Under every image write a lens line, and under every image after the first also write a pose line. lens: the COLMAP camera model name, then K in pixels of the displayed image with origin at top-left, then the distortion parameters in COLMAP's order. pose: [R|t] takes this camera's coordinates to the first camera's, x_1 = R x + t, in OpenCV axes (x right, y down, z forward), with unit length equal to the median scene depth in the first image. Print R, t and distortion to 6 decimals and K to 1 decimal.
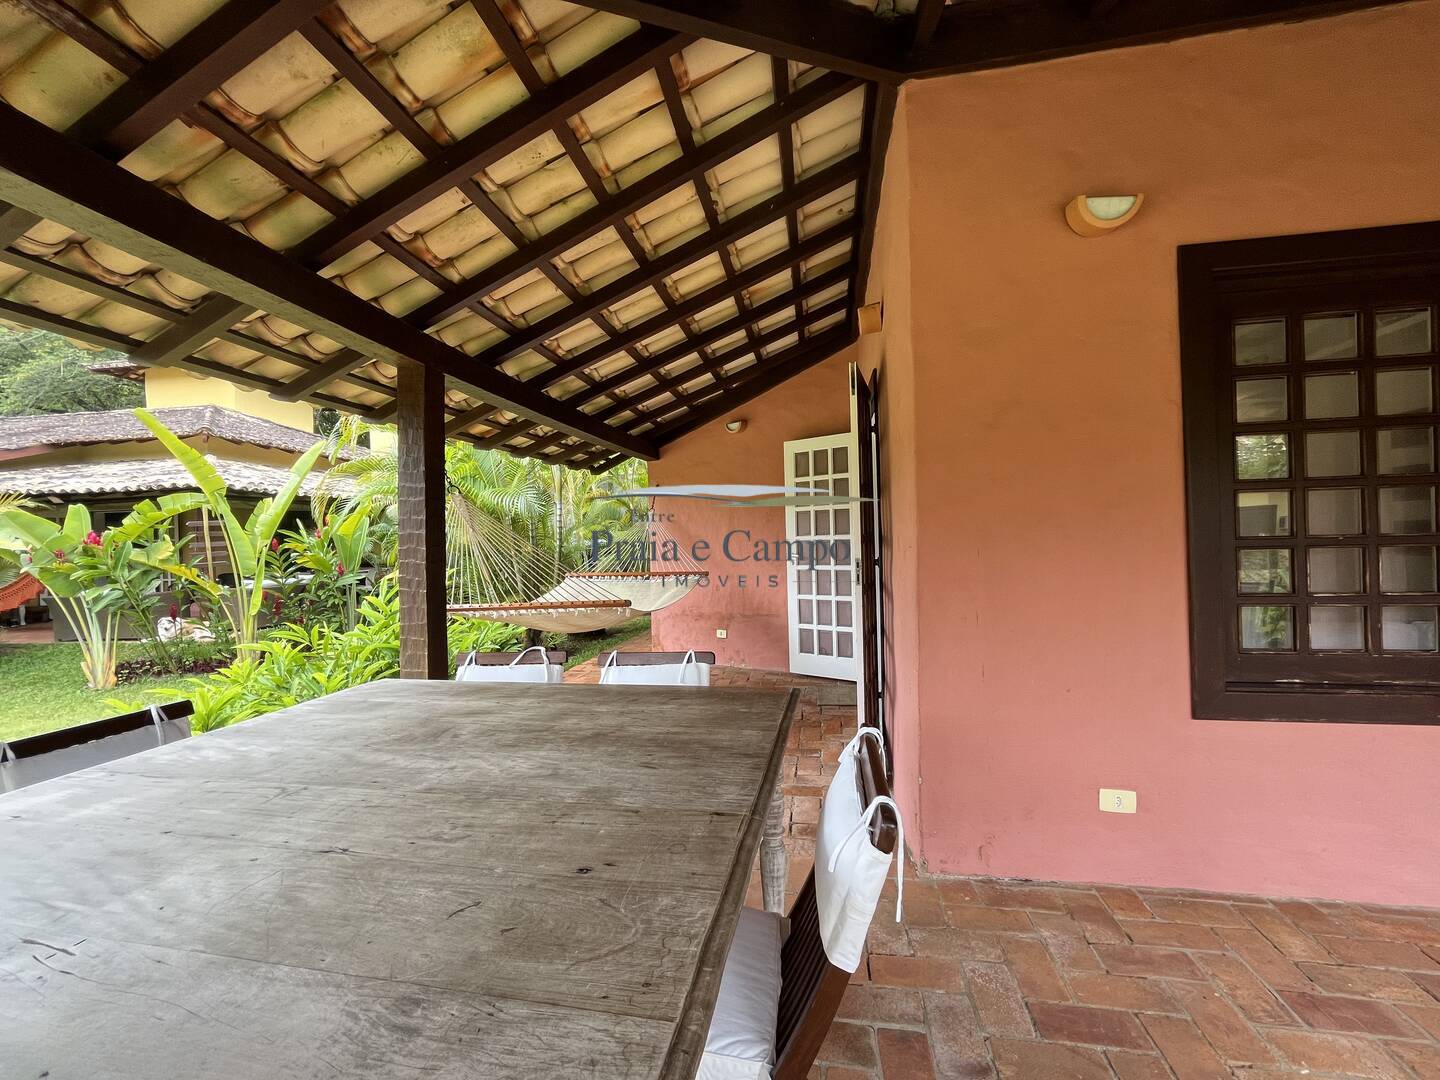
lens RADIAL K [[588.9, 0, 716.9], [0, 588.9, 538.2], [0, 0, 1]] dist [-0.002844, 0.000827]
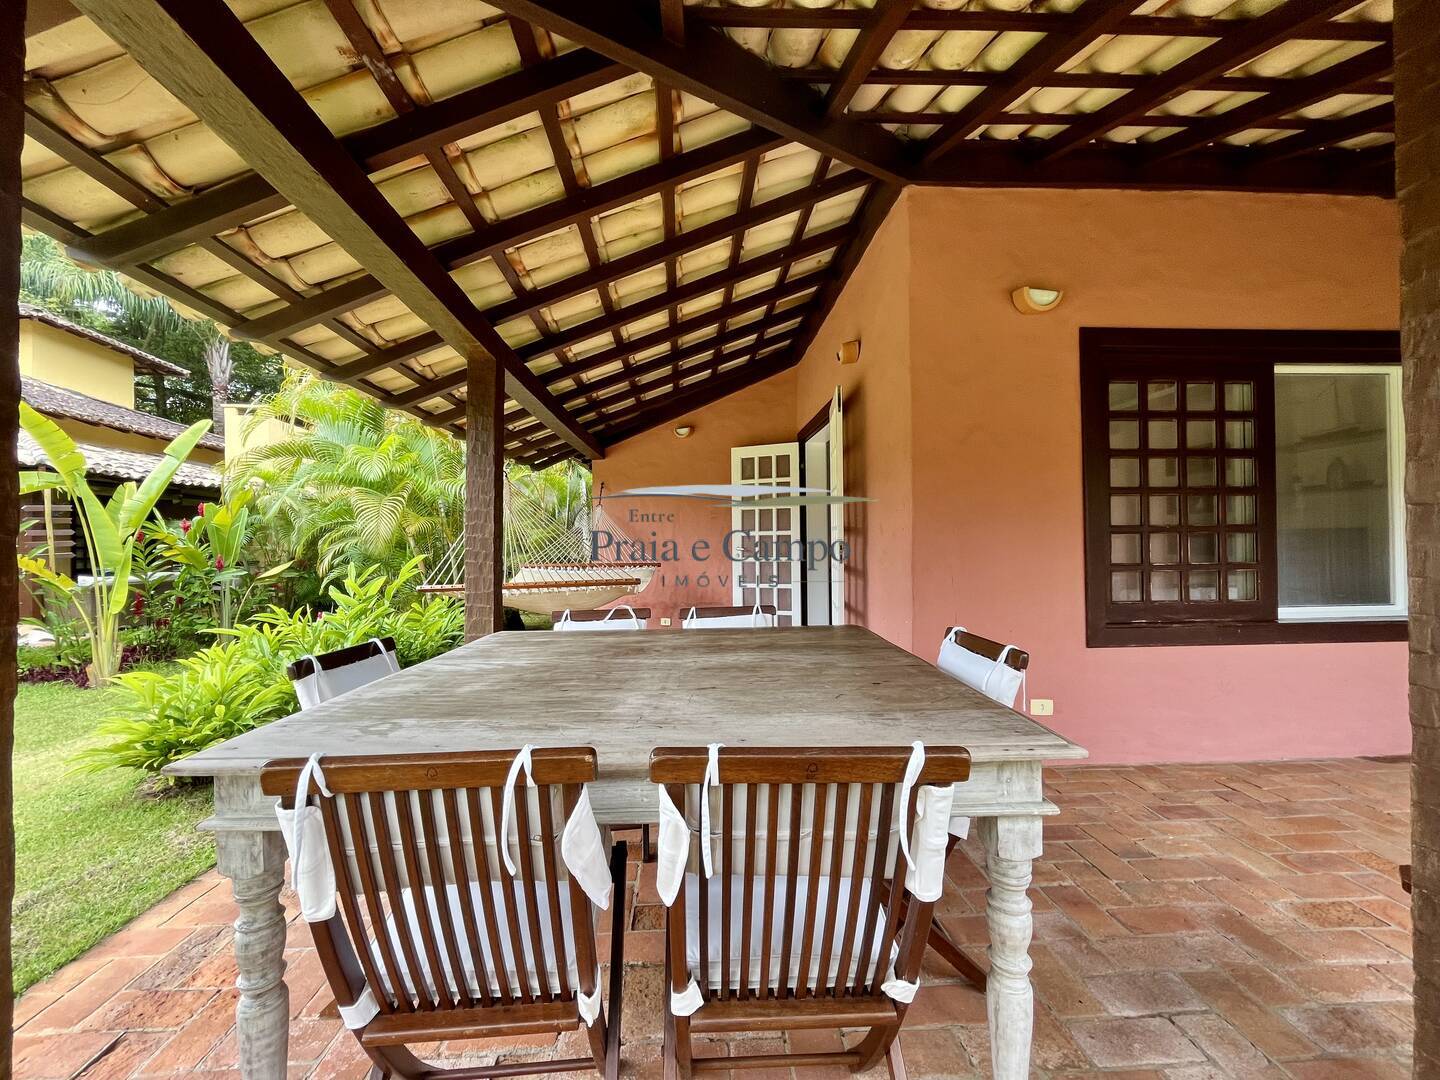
lens RADIAL K [[588.9, 0, 716.9], [0, 588.9, 538.2], [0, 0, 1]] dist [-0.002844, 0.000827]
pose [[0.973984, 0.017880, 0.225908, -0.340877], [-0.014733, 0.999770, -0.015610, 0.055502], [-0.226135, 0.011876, 0.974024, -0.180903]]
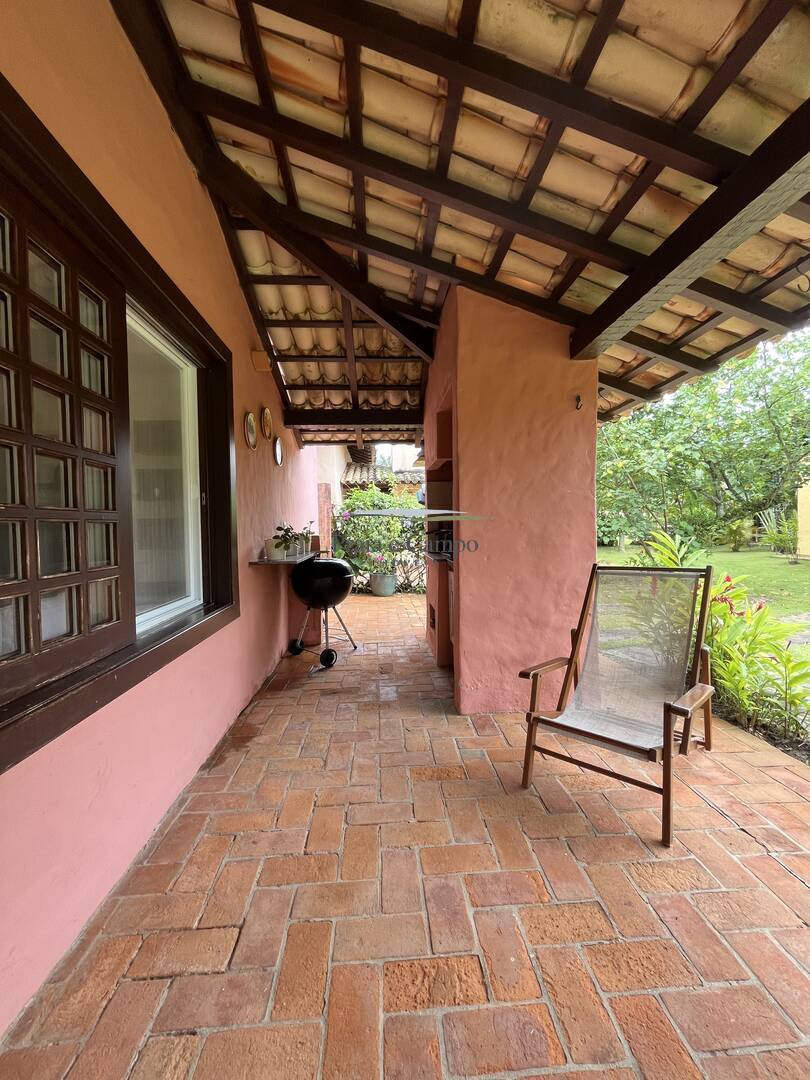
lens RADIAL K [[439.9, 0, 405.0], [0, 439.9, 540.0], [0, 0, 1]] dist [-0.002686, -0.000029]
pose [[-0.235574, 0.002883, 0.971852, 0.322497], [0.024866, 0.999686, 0.003062, 0.041427], [-0.971538, 0.024887, -0.235572, 0.506723]]
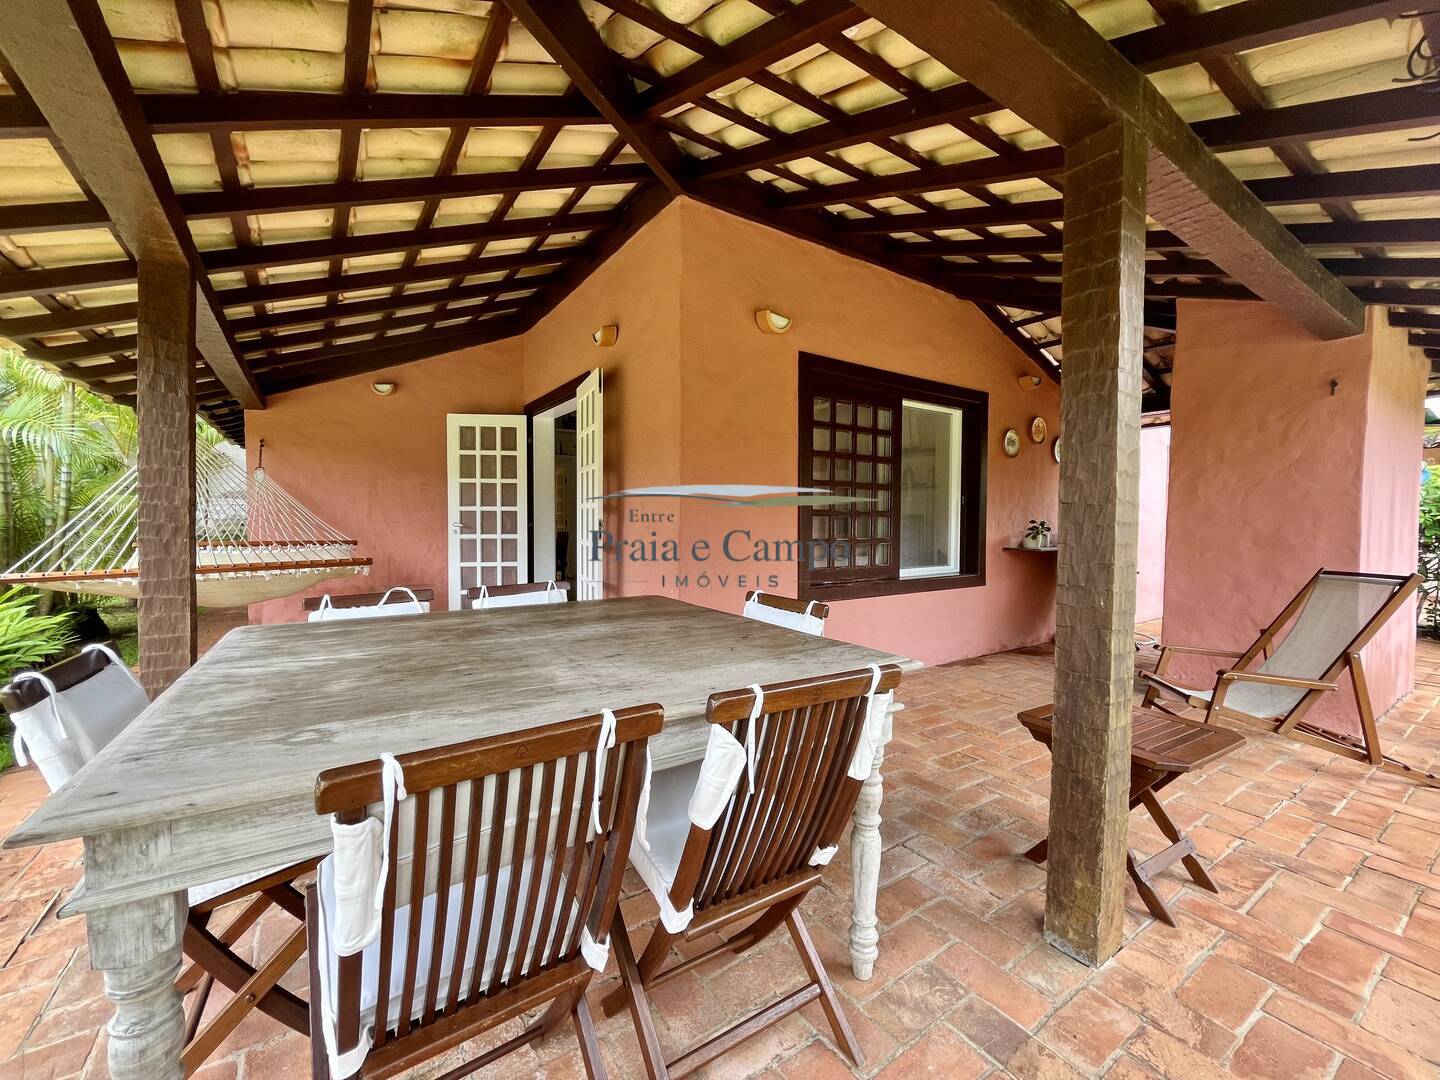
lens RADIAL K [[588.9, 0, 716.9], [0, 588.9, 538.2], [0, 0, 1]] dist [-0.002844, 0.000827]
pose [[0.713471, 0.008233, 0.700637, -0.553124], [-0.022951, 0.999669, 0.011624, 0.062090], [-0.700309, -0.024374, 0.713424, -0.125755]]
